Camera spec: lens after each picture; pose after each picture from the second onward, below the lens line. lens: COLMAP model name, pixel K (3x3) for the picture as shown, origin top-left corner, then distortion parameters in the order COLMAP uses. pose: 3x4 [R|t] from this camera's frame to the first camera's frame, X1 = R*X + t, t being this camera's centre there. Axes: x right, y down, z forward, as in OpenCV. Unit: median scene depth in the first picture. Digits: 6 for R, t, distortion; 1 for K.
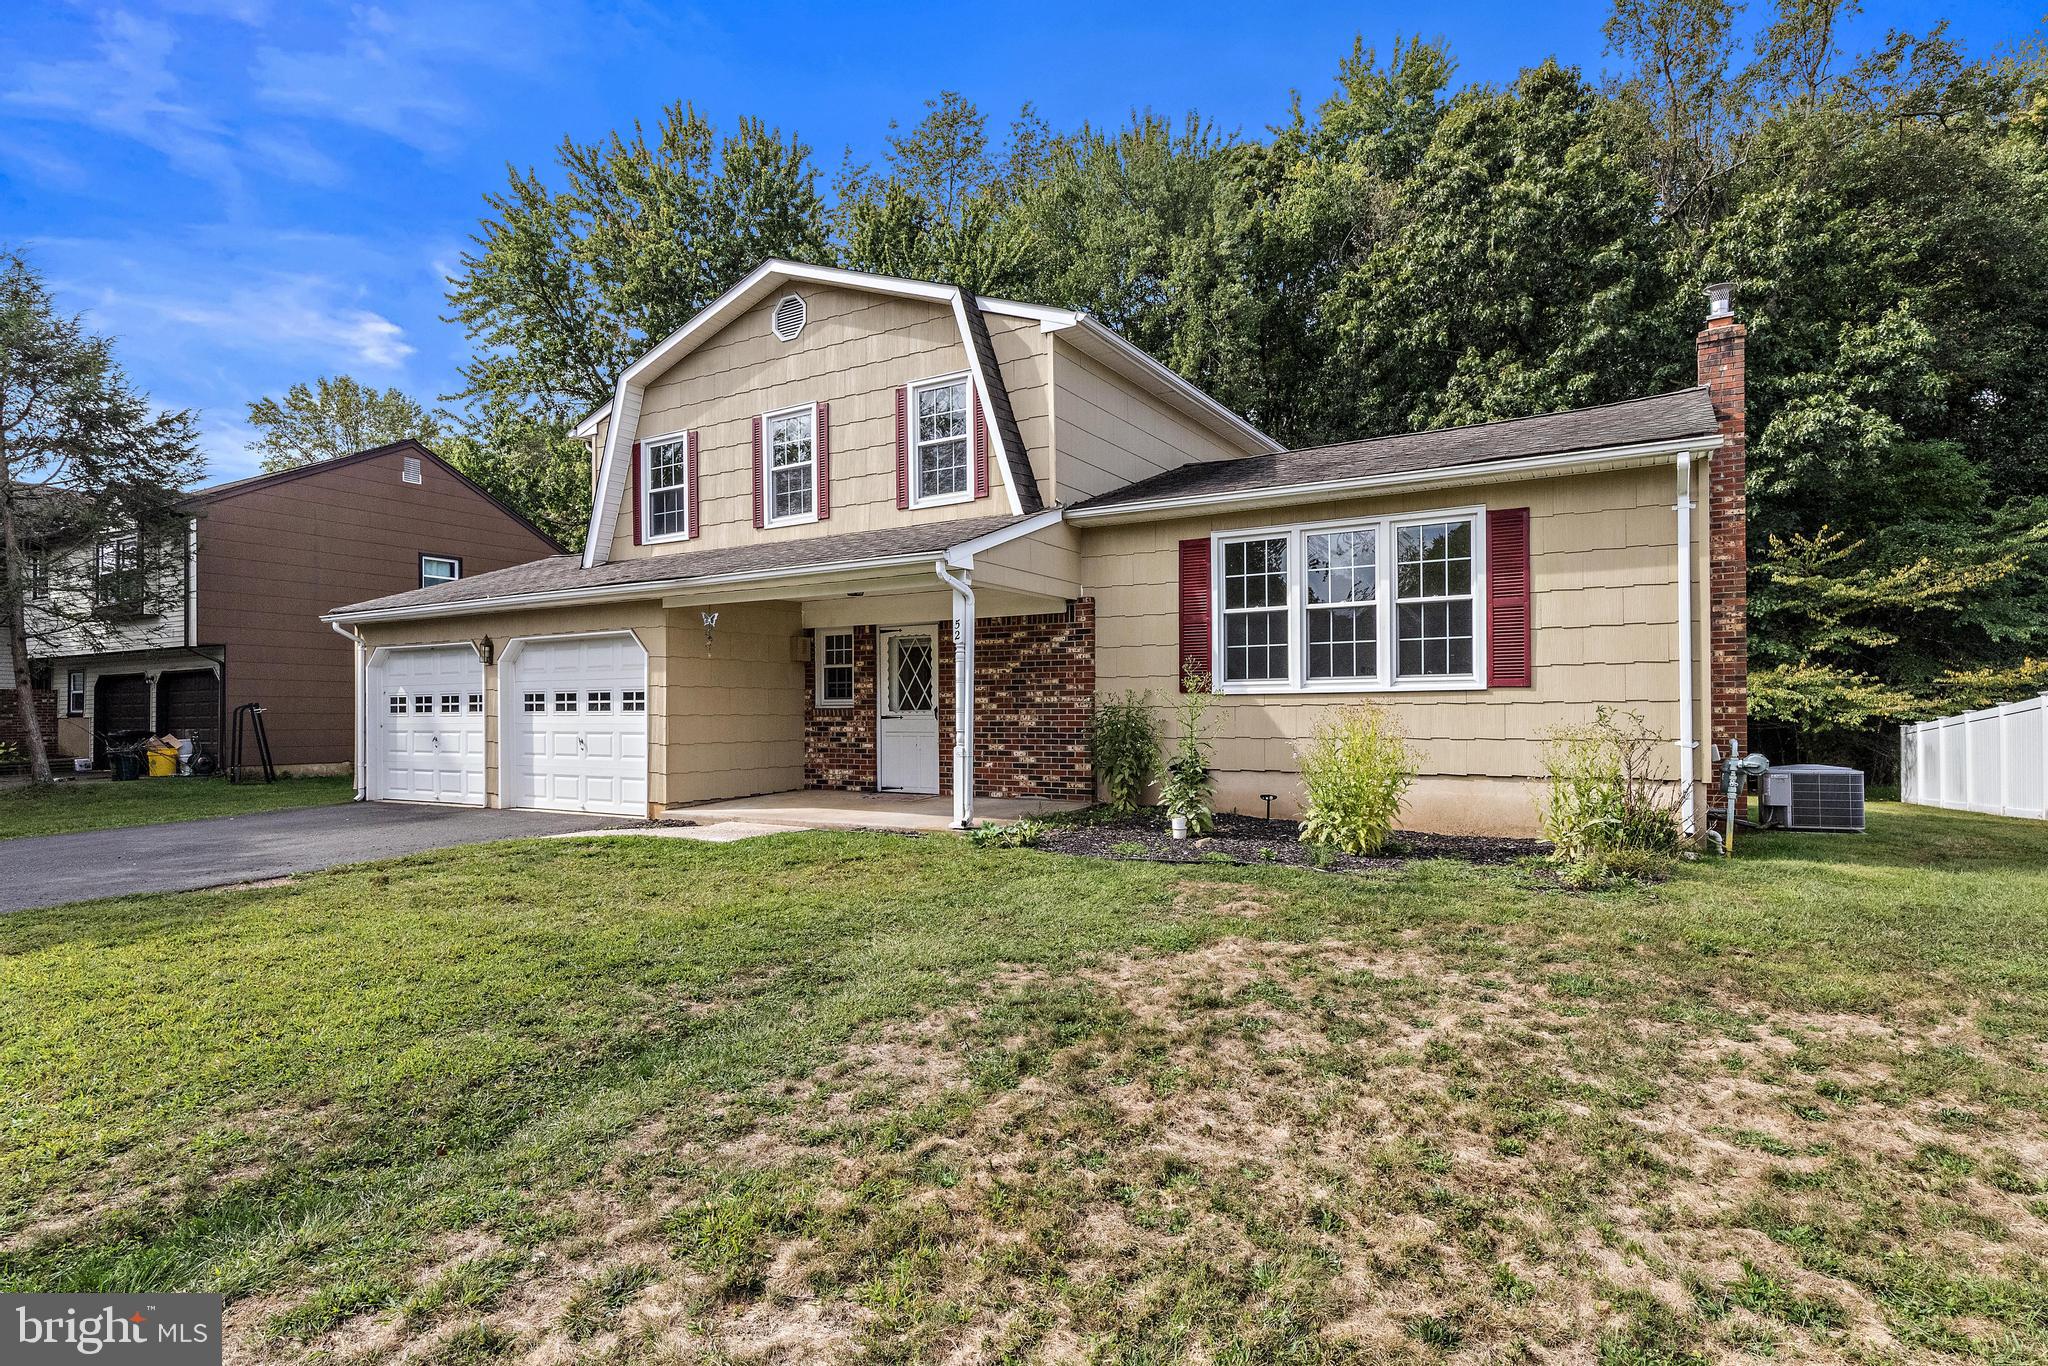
lens RADIAL K [[1074.7, 0, 1029.7], [0, 1074.7, 707.3], [0, 0, 1]] dist [0.002892, 0.000225]
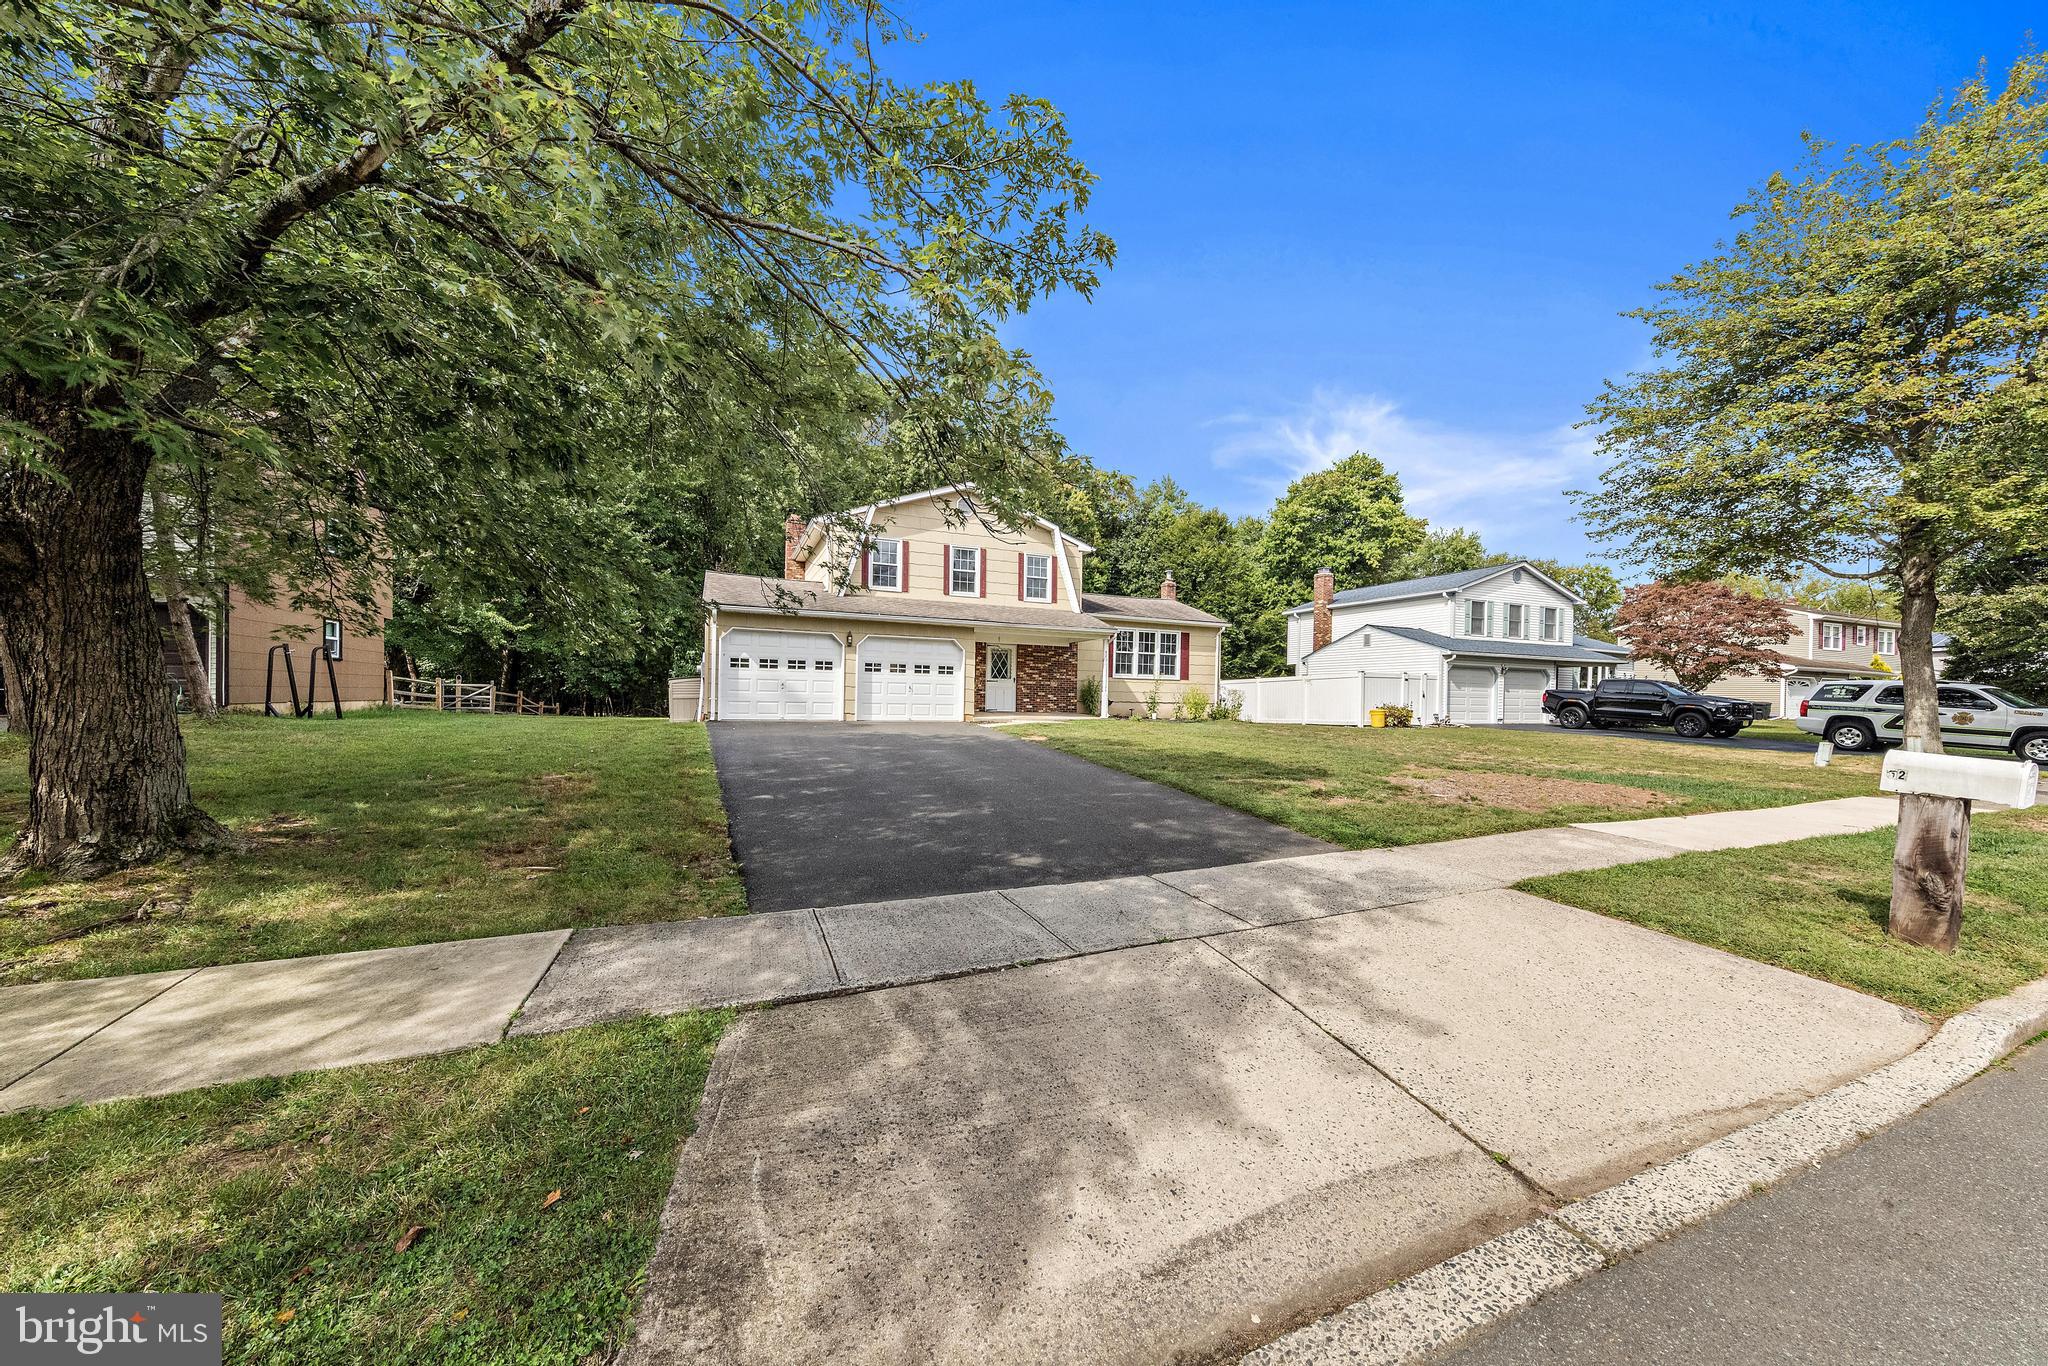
lens RADIAL K [[697.3, 0, 1028.7], [0, 697.3, 695.1], [0, 0, 1]] dist [-0.000096, -0.000002]
pose [[0.575653, 0.016856, 0.817520, -1.465098], [-0.030442, 0.999536, 0.000827, 0.040198], [-0.817127, -0.025363, 0.575900, 0.019002]]
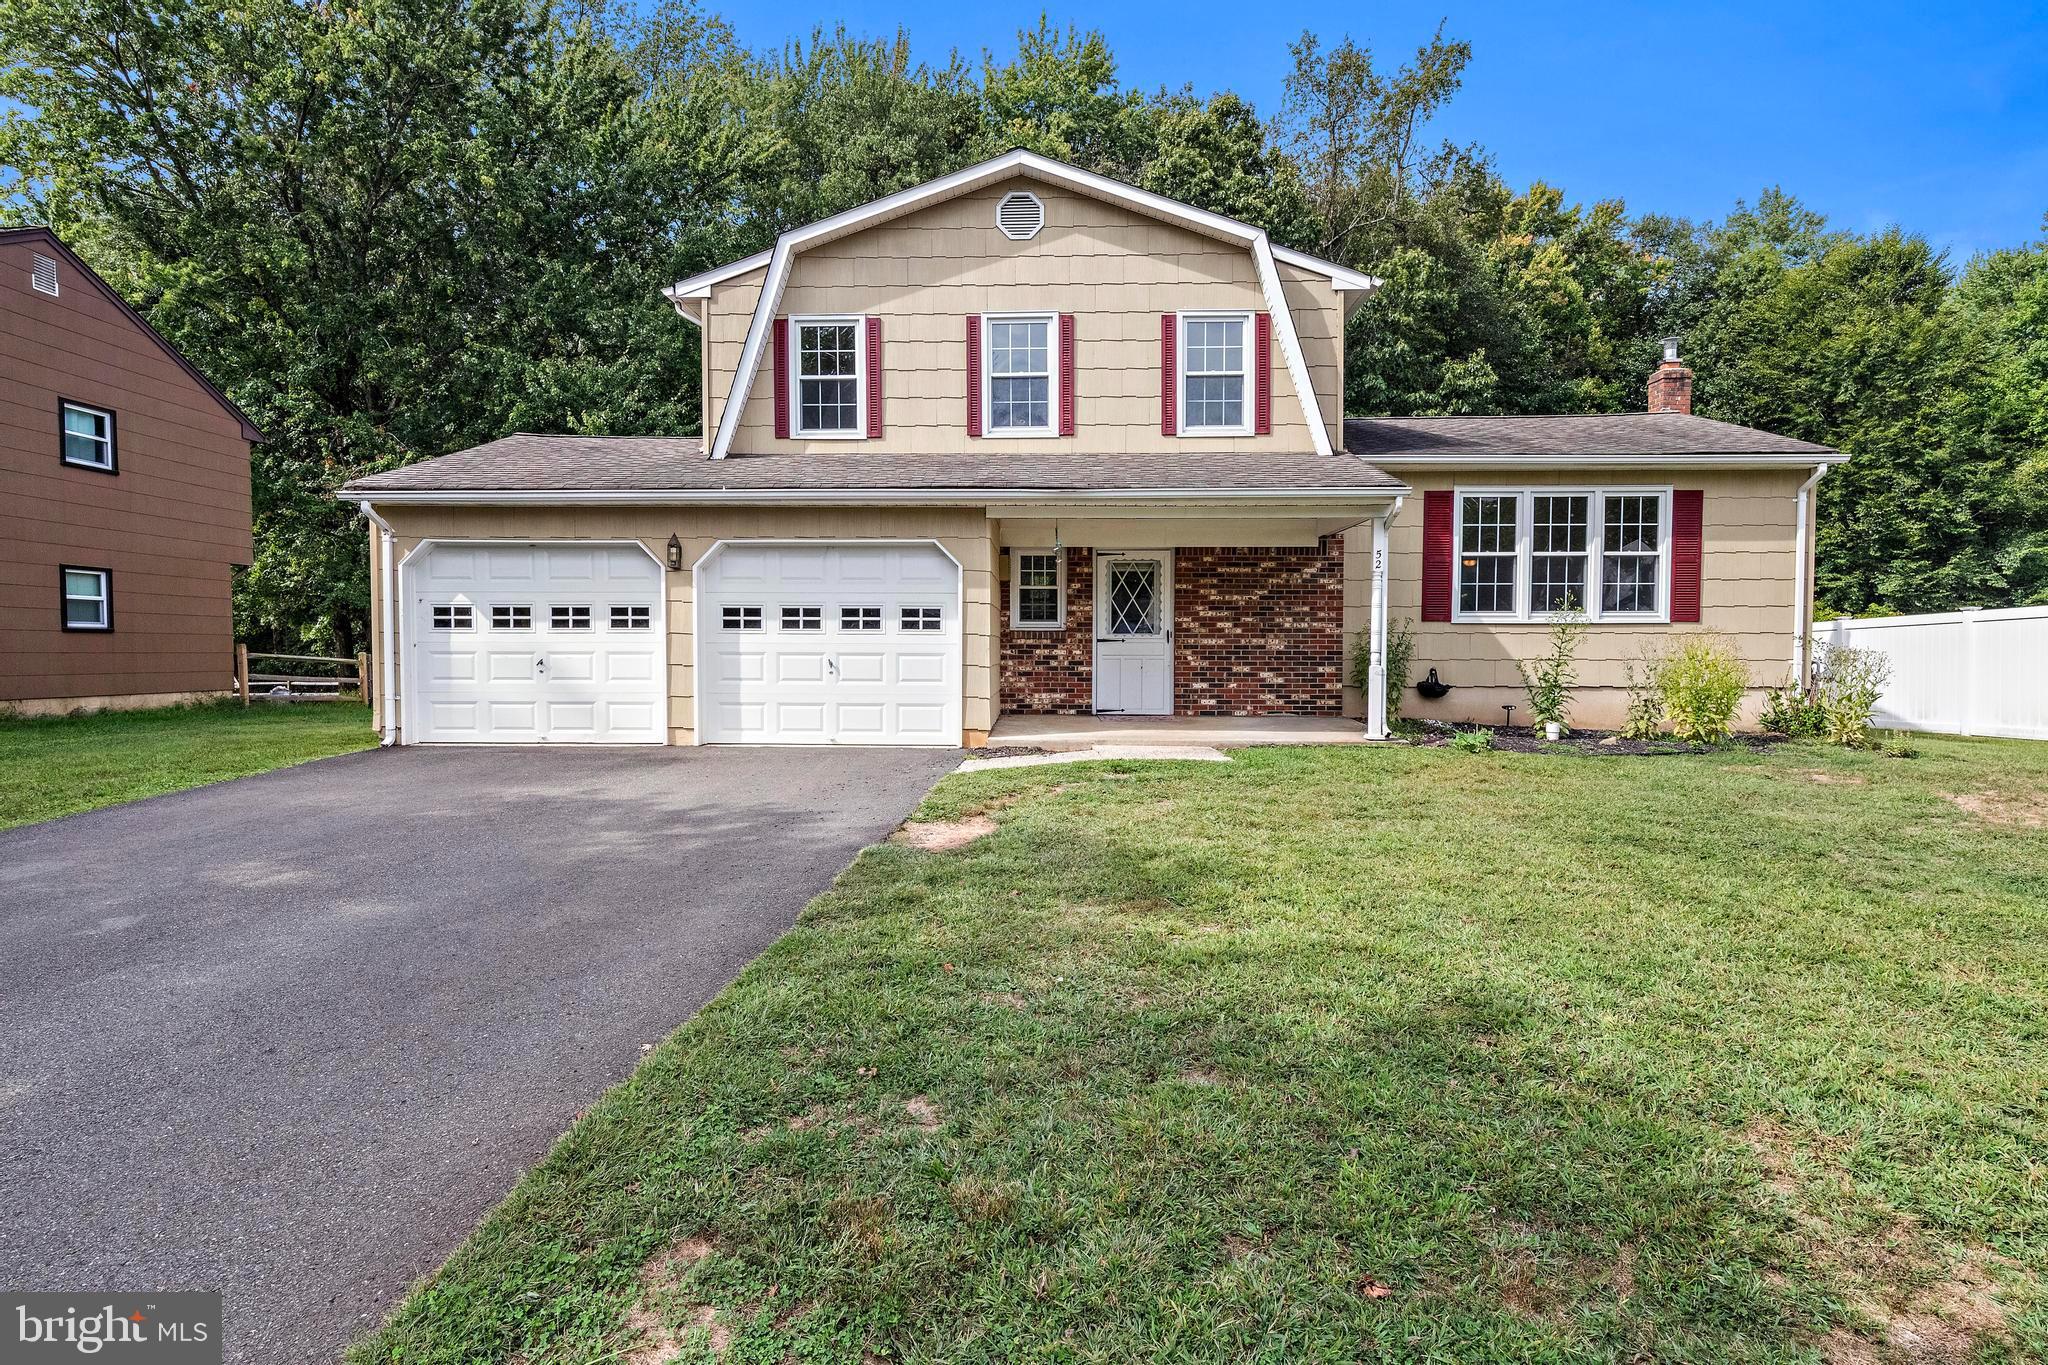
lens RADIAL K [[1071.5, 0, 1024.0], [0, 1071.5, 682.5], [0, 0, 1]] dist [0.005071, 0.000101]
pose [[0.867696, -0.008289, 0.497026, -0.742575], [-0.010801, 0.999311, 0.035522, 0.014846], [-0.496978, -0.036191, 0.867008, 0.179823]]
